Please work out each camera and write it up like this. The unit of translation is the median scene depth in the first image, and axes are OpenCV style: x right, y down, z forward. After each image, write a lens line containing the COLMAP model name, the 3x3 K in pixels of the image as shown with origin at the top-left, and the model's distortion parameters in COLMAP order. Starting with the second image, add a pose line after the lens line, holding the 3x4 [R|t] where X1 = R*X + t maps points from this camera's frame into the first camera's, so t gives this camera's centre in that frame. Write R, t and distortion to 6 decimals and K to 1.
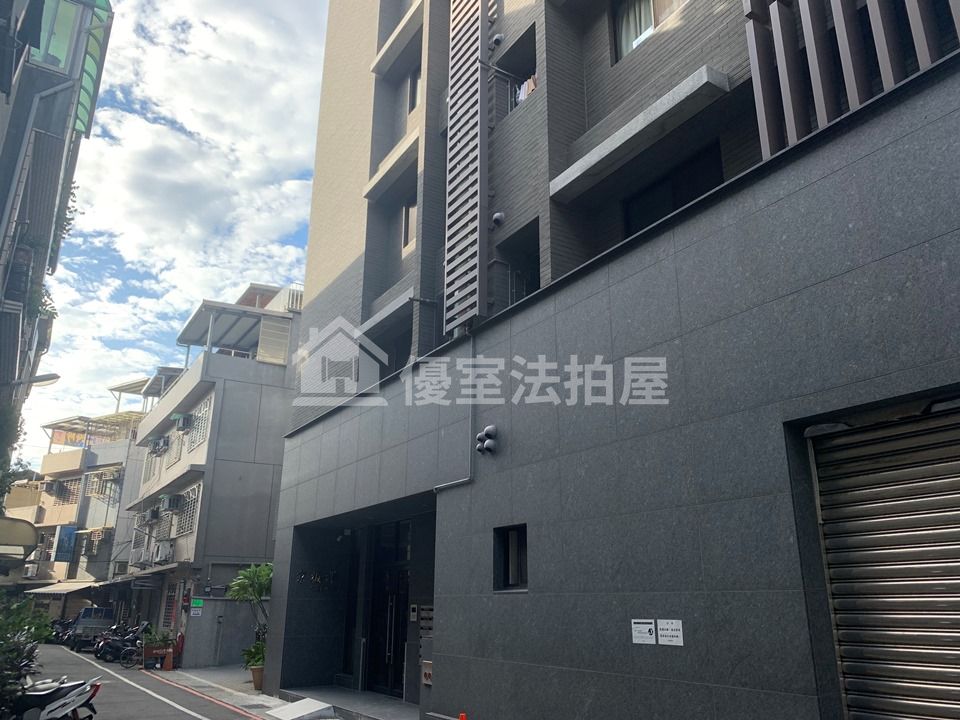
lens RADIAL K [[742.1, 0, 478.2], [0, 742.1, 357.6], [0, 0, 1]] dist [0.024414, -0.026236]
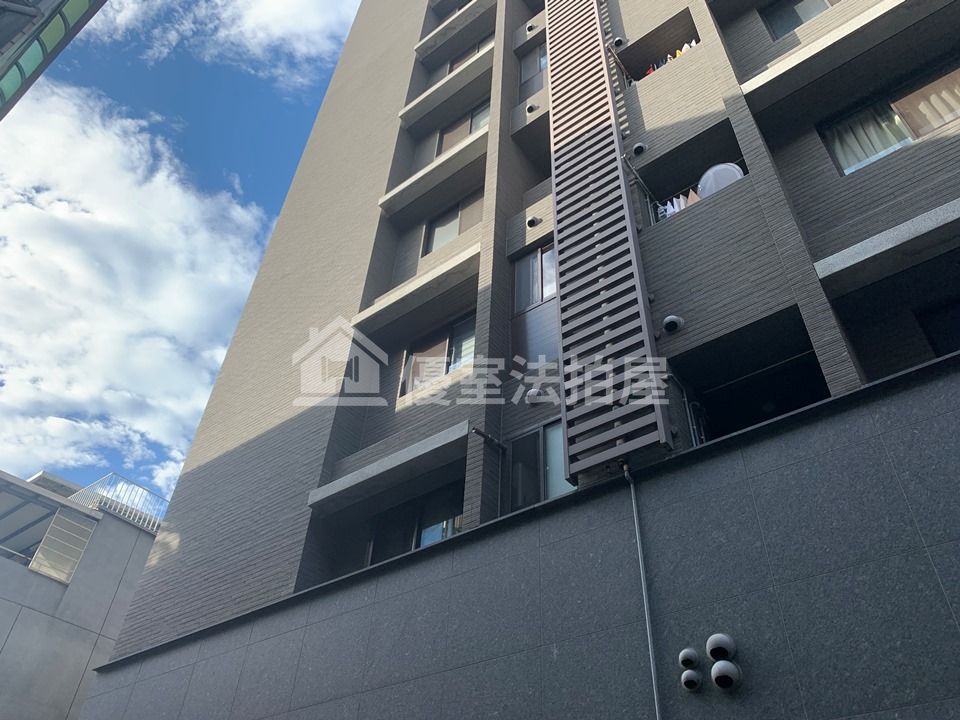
lens RADIAL K [[742.1, 0, 475.6], [0, 742.1, 352.0], [0, 0, 1]] dist [0.024414, -0.026236]
pose [[0.938325, 0.262319, 0.225244, -0.265843], [-0.145675, 0.890751, -0.430514, 0.141246], [-0.313568, 0.371150, 0.874027, 0.441273]]
